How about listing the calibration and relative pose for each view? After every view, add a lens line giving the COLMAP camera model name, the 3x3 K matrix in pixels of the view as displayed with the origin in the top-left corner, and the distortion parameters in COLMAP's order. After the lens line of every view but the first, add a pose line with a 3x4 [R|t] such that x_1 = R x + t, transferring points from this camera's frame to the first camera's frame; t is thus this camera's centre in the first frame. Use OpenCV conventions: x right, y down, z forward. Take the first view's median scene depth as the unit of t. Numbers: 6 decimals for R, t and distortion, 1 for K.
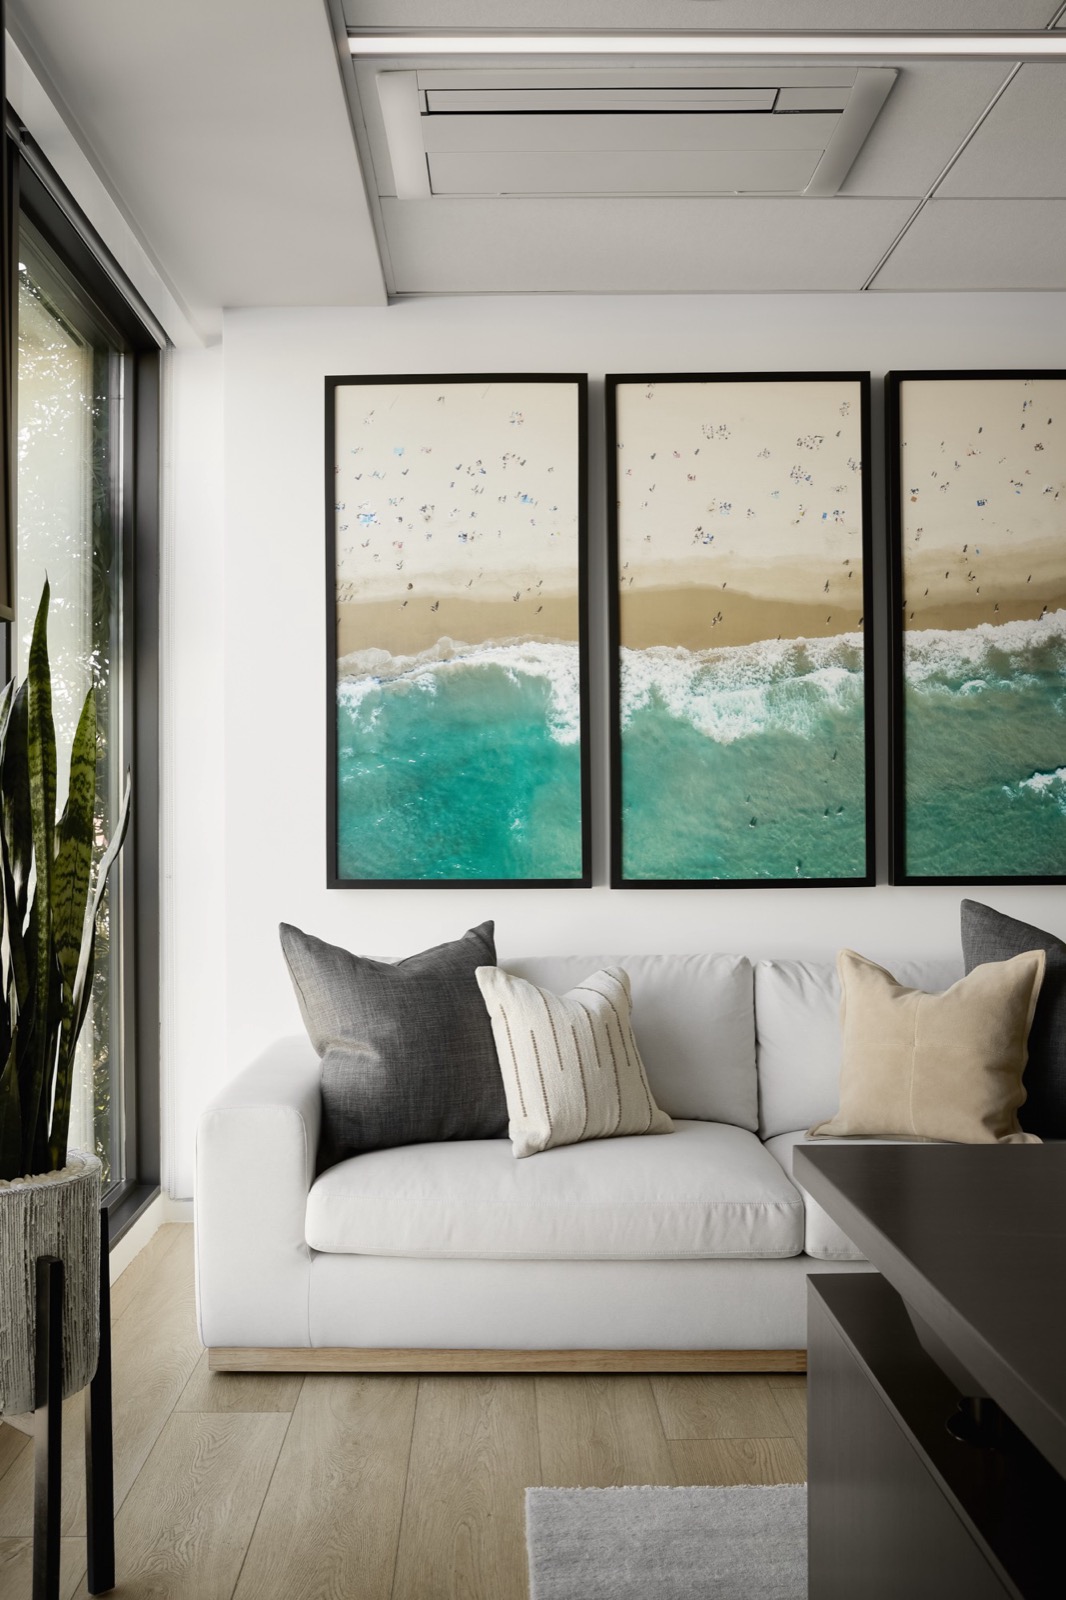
lens RADIAL K [[1401.3, 0, 530.4], [0, 1401.3, 804.6], [0, 0, 1]] dist [-0.020988, -0.006592]
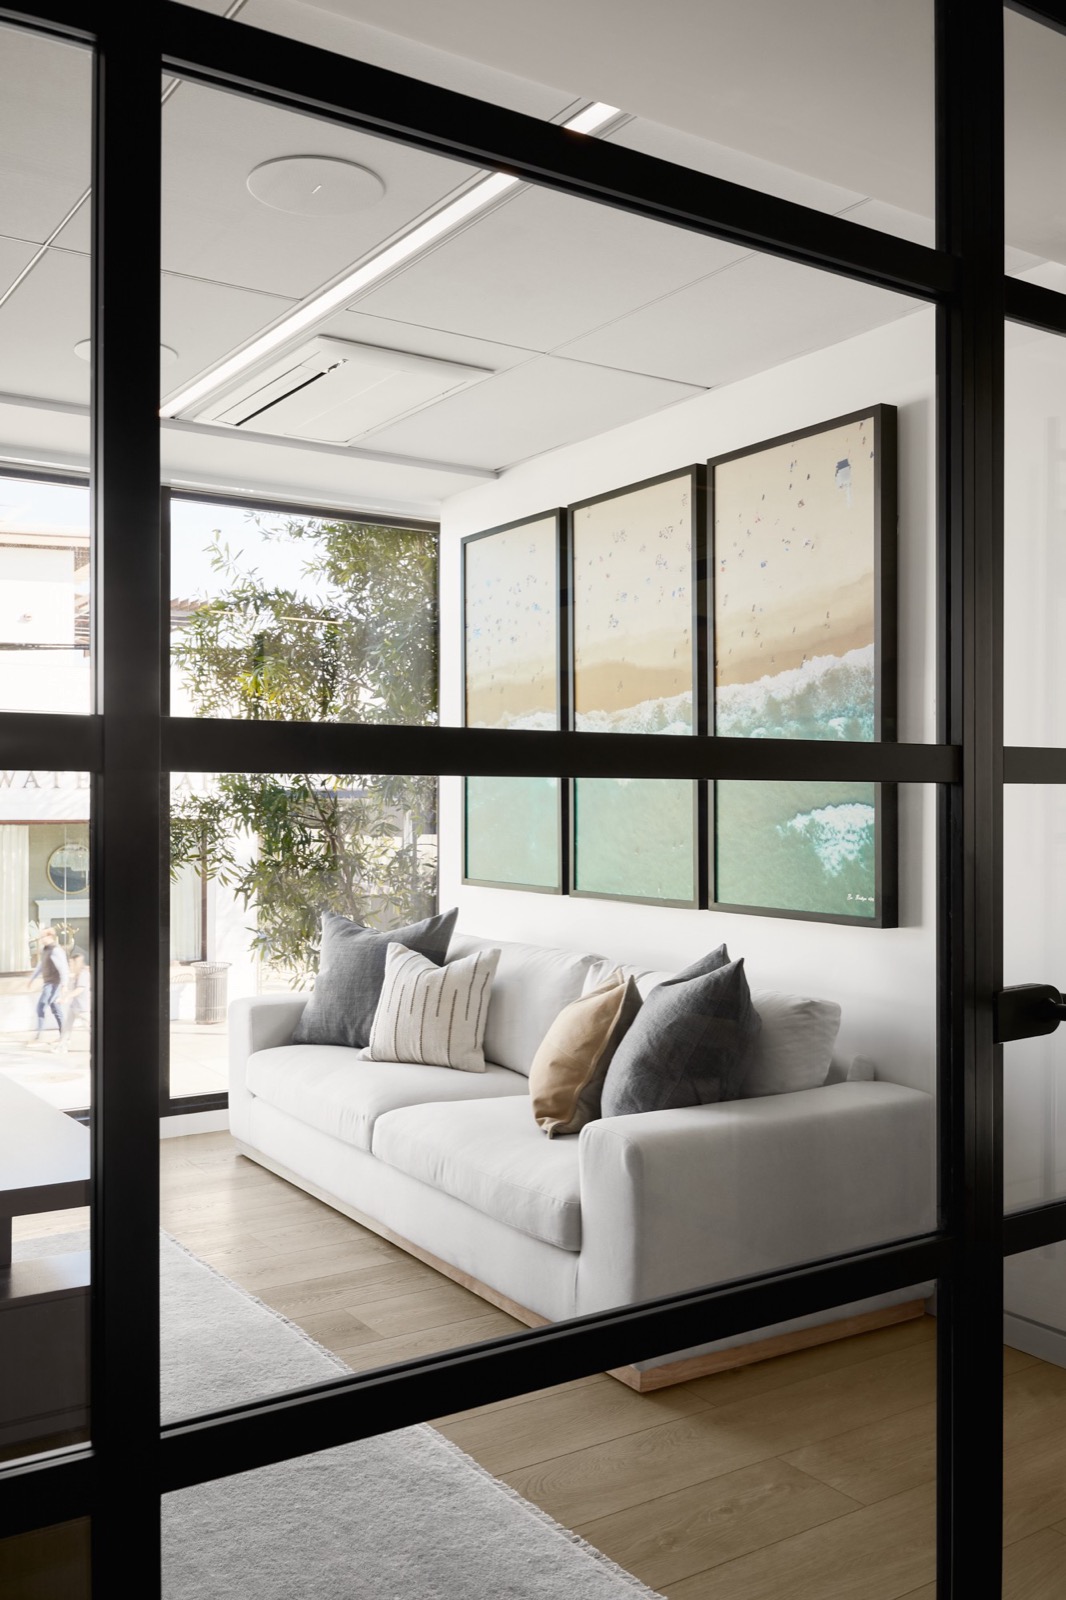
lens RADIAL K [[1401.3, 0, 533.7], [0, 1401.3, 797.3], [0, 0, 1]] dist [-0.020988, -0.006592]
pose [[0.544109, 0.004219, -0.839004, 1.141756], [0.011467, 0.999857, 0.012465, -0.050494], [0.838936, -0.016404, 0.543982, 0.254337]]
